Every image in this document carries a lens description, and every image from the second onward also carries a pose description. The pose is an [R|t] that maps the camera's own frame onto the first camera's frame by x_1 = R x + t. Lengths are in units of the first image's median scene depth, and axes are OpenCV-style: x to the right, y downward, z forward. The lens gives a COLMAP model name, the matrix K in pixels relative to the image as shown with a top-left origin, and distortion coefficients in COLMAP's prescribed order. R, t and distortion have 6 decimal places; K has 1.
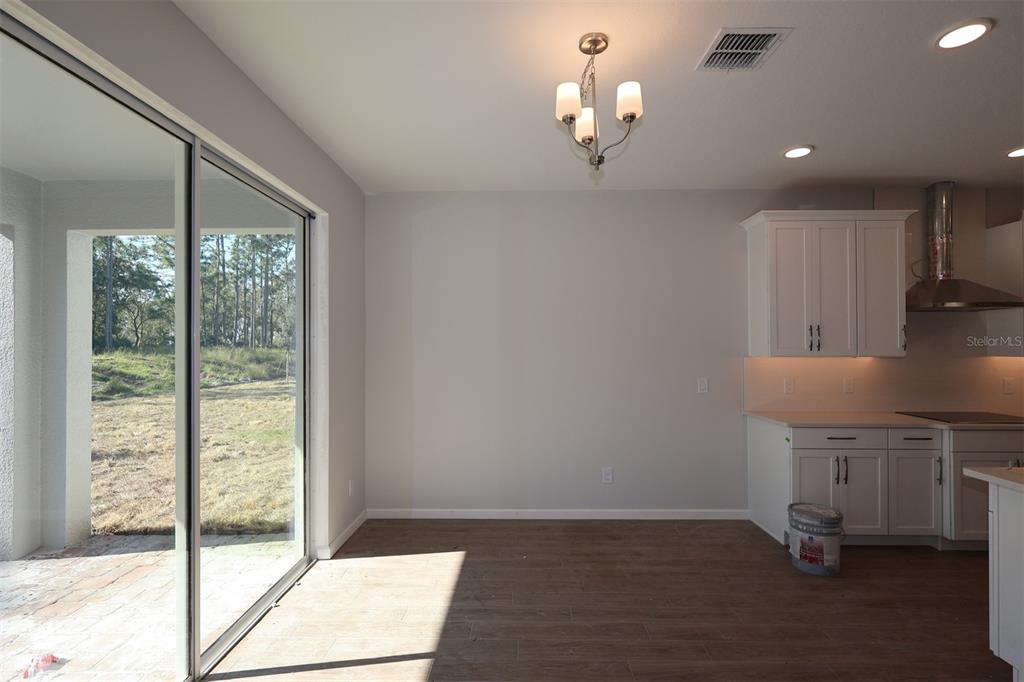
lens RADIAL K [[476.1, 0, 513.1], [0, 476.1, 343.0], [0, 0, 1]] dist [-0.003203, 0.001084]
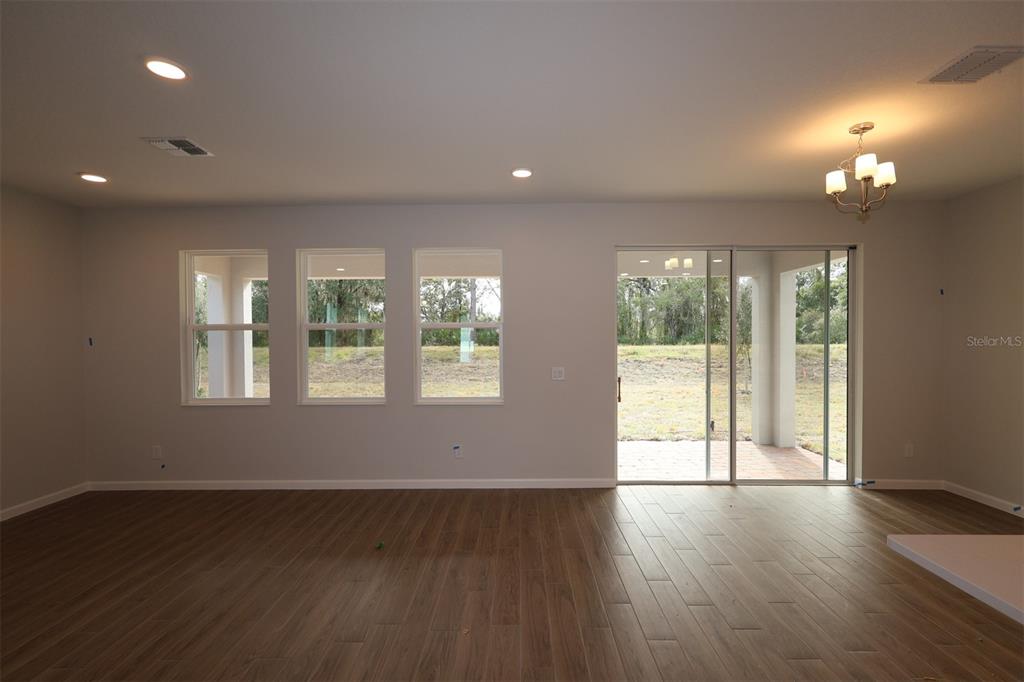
lens RADIAL K [[476.1, 0, 507.0], [0, 476.1, 340.9], [0, 0, 1]] dist [-0.003203, 0.001084]
pose [[-0.011052, 0.012138, -0.999865, 0.920464], [0.009949, 0.999878, 0.012028, -0.010236], [0.999889, -0.009815, -0.011172, -0.032542]]
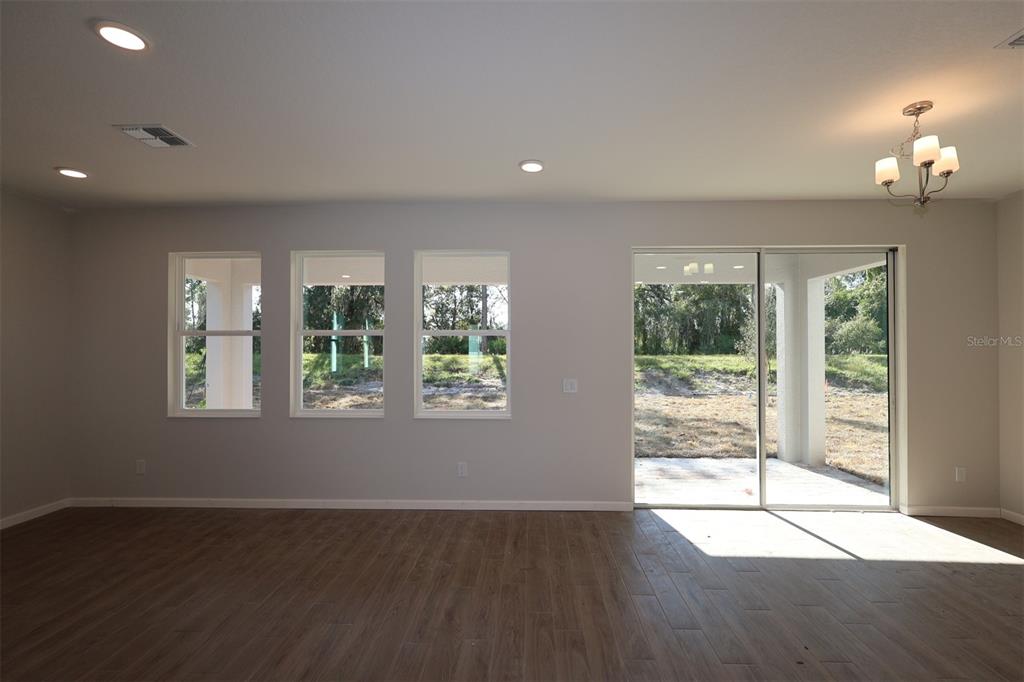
lens RADIAL K [[476.1, 0, 510.0], [0, 476.1, 339.8], [0, 0, 1]] dist [-0.003203, 0.001084]
pose [[-0.030698, -0.010909, -0.999469, 0.817715], [0.004937, 0.999927, -0.011066, -0.006648], [0.999517, -0.005274, -0.030642, -0.021648]]
